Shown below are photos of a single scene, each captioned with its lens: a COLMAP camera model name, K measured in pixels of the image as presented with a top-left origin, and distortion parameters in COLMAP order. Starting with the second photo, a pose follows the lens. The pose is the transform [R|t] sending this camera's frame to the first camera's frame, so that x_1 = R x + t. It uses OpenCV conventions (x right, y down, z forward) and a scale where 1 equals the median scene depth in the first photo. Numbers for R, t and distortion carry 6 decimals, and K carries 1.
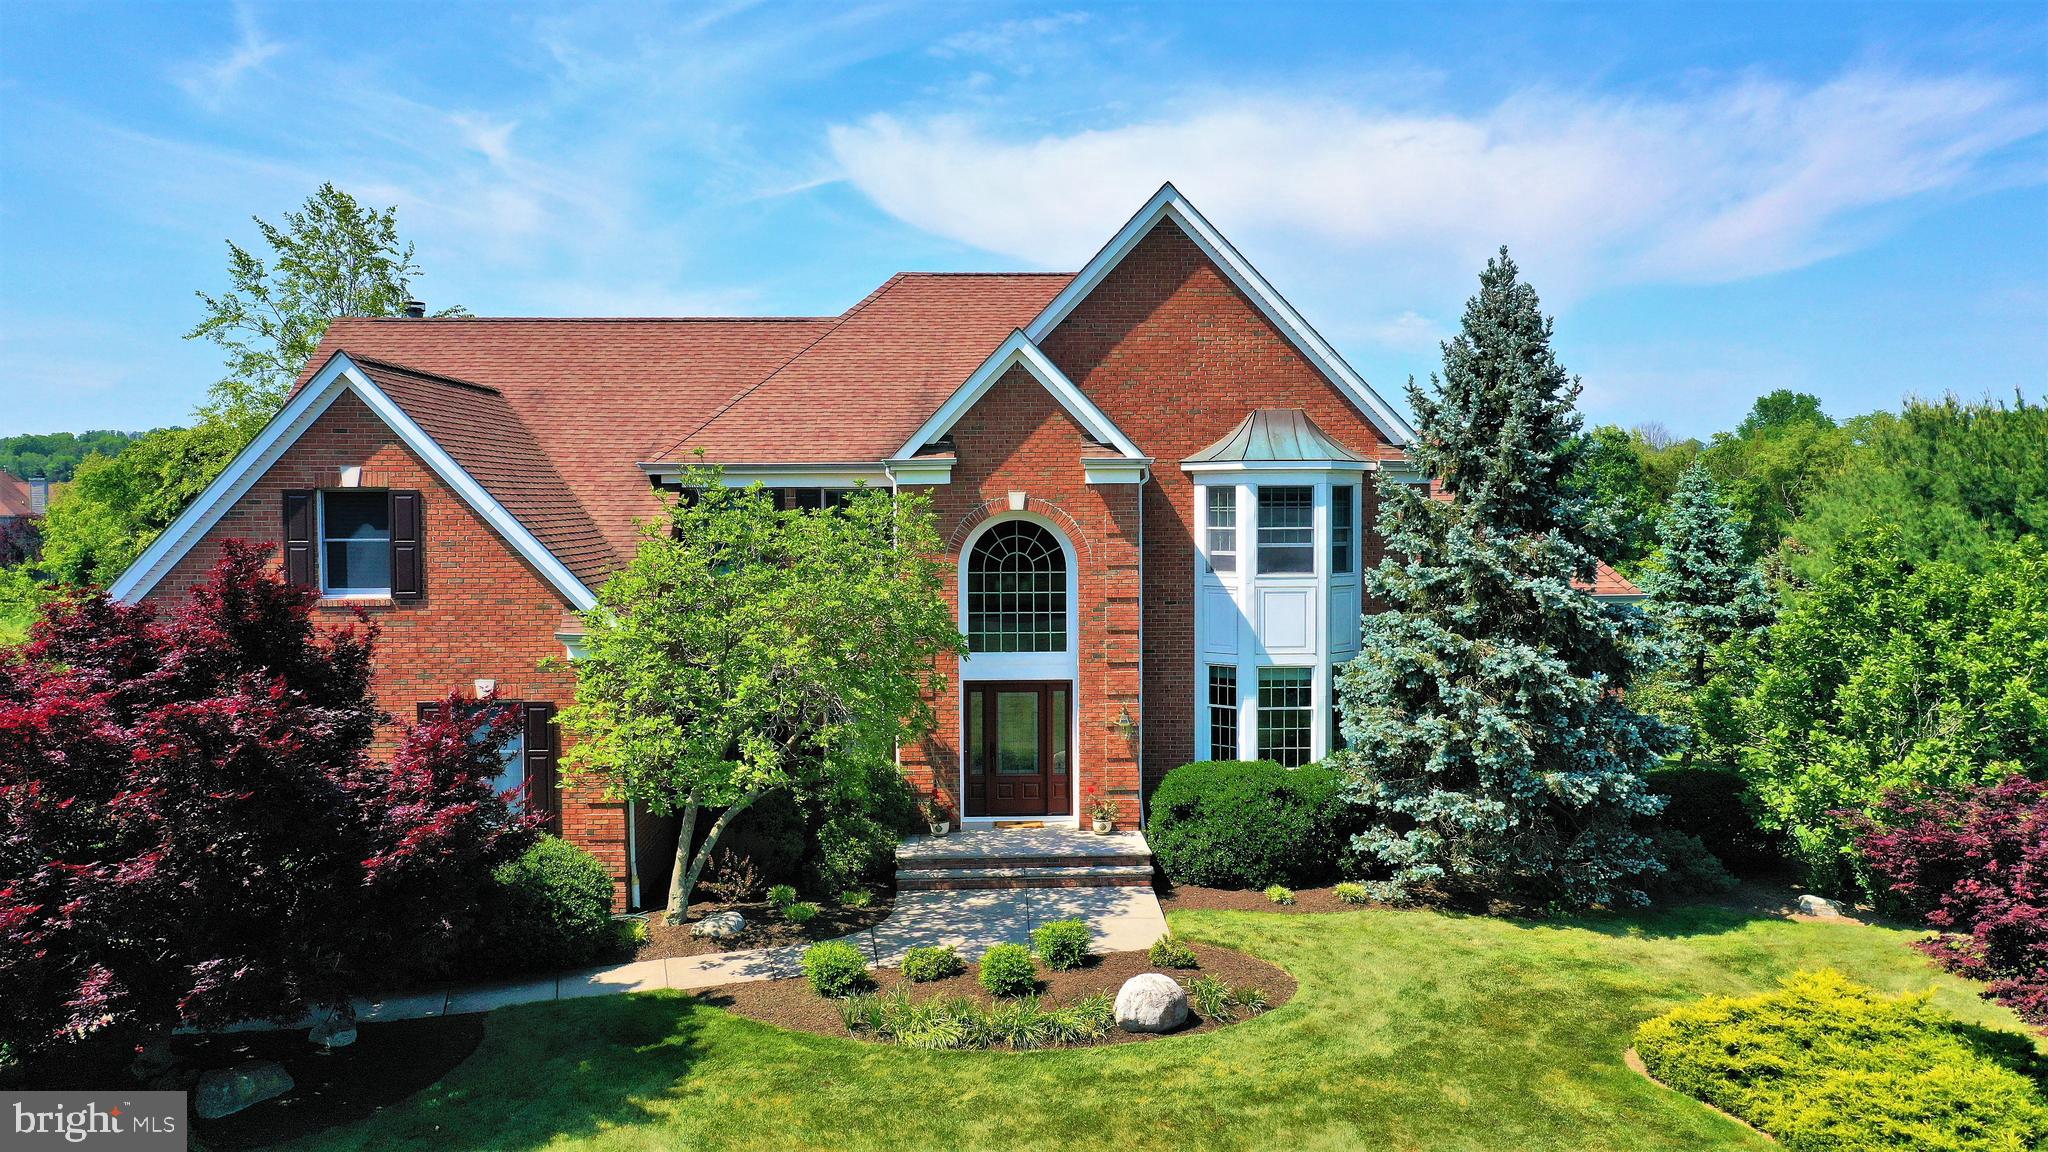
lens RADIAL K [[1613.5, 0, 1024.0], [0, 1613.5, 576.0], [0, 0, 1]] dist [0.000170, -0.002874]
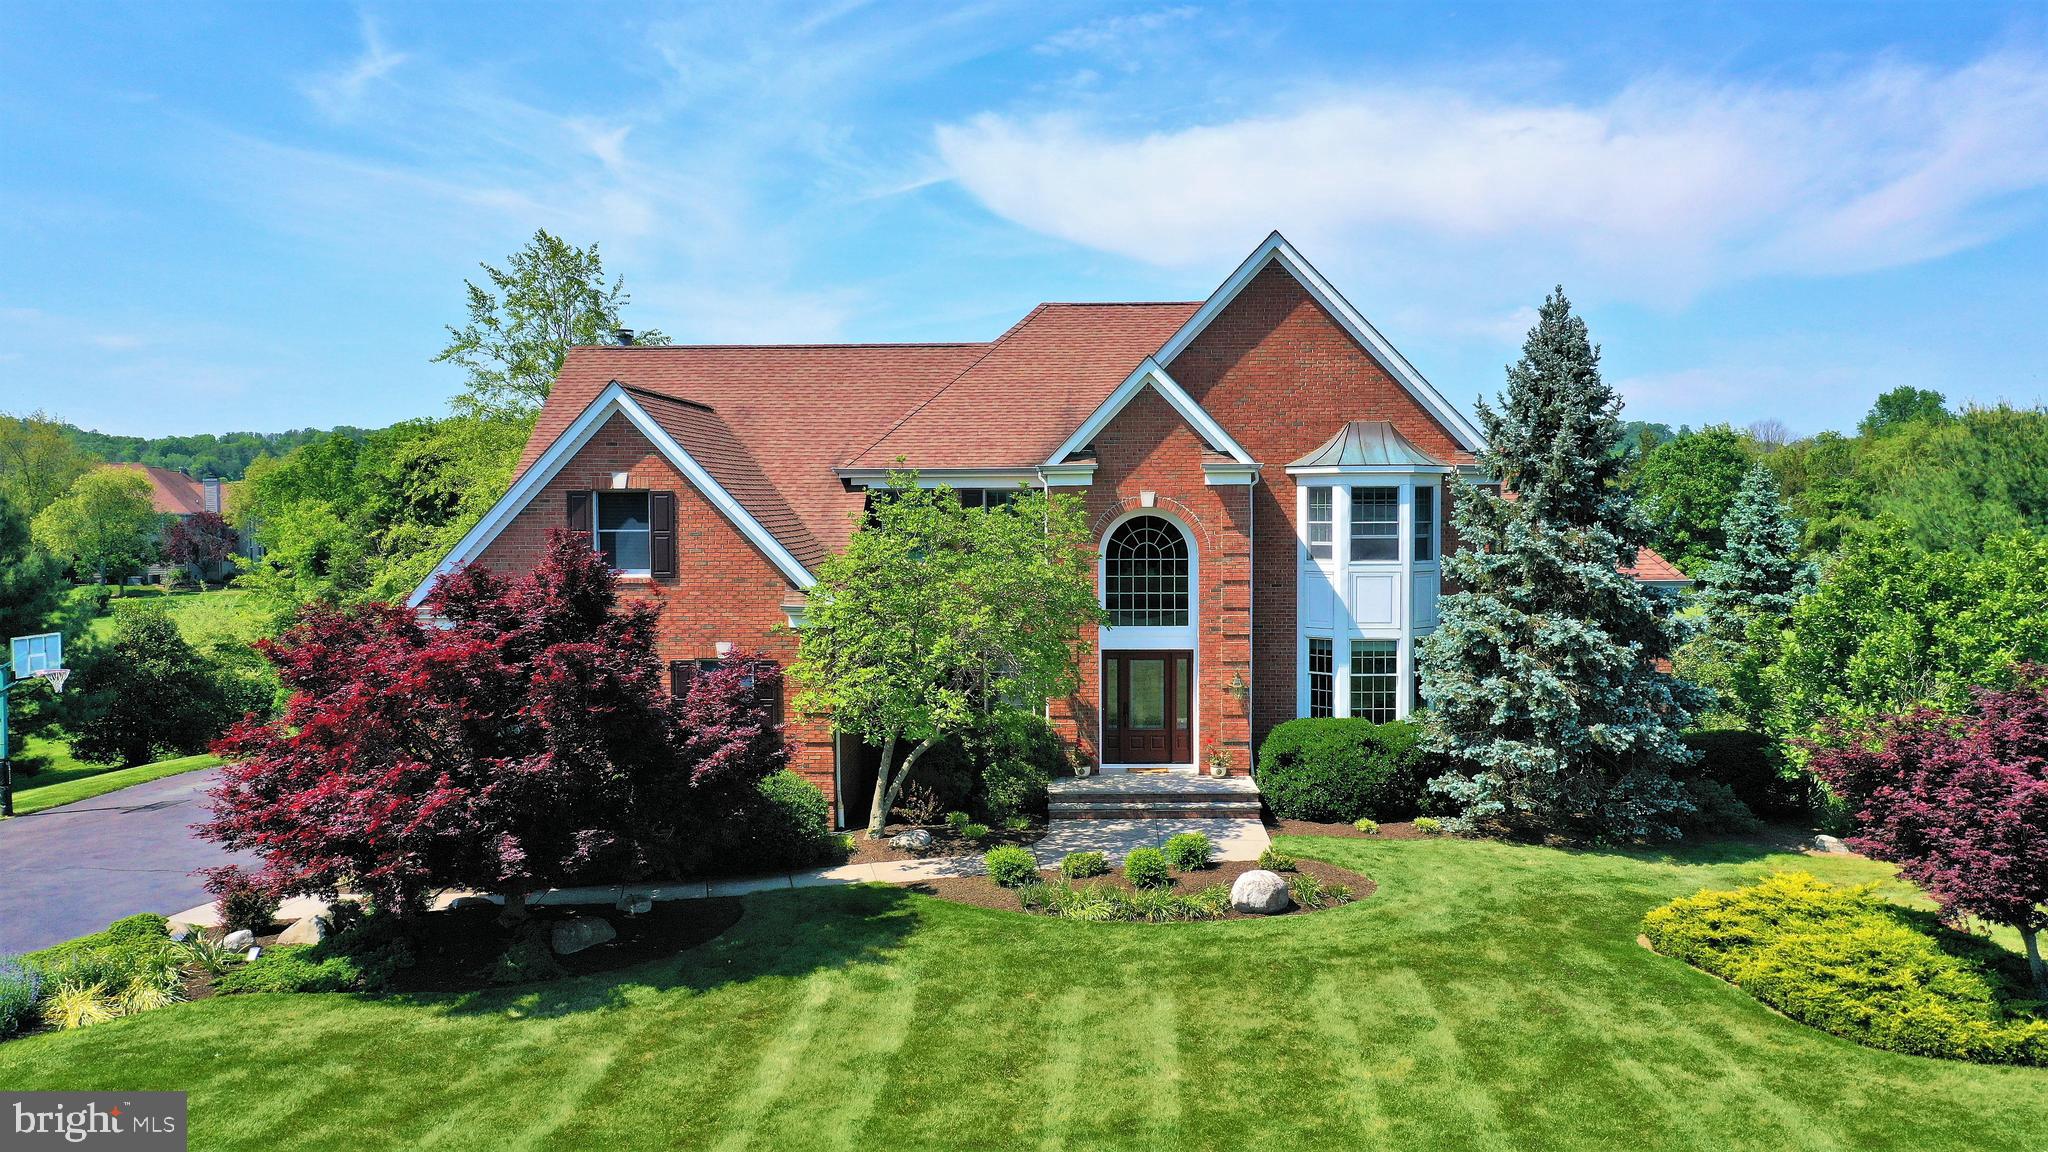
lens RADIAL K [[1613.5, 0, 1024.0], [0, 1613.5, 576.0], [0, 0, 1]] dist [0.000170, -0.002874]
pose [[0.997822, 0.002628, -0.065912, -0.018306], [-0.002576, 0.999996, 0.000874, 0.010376], [0.065914, -0.000702, 0.997825, -0.219932]]
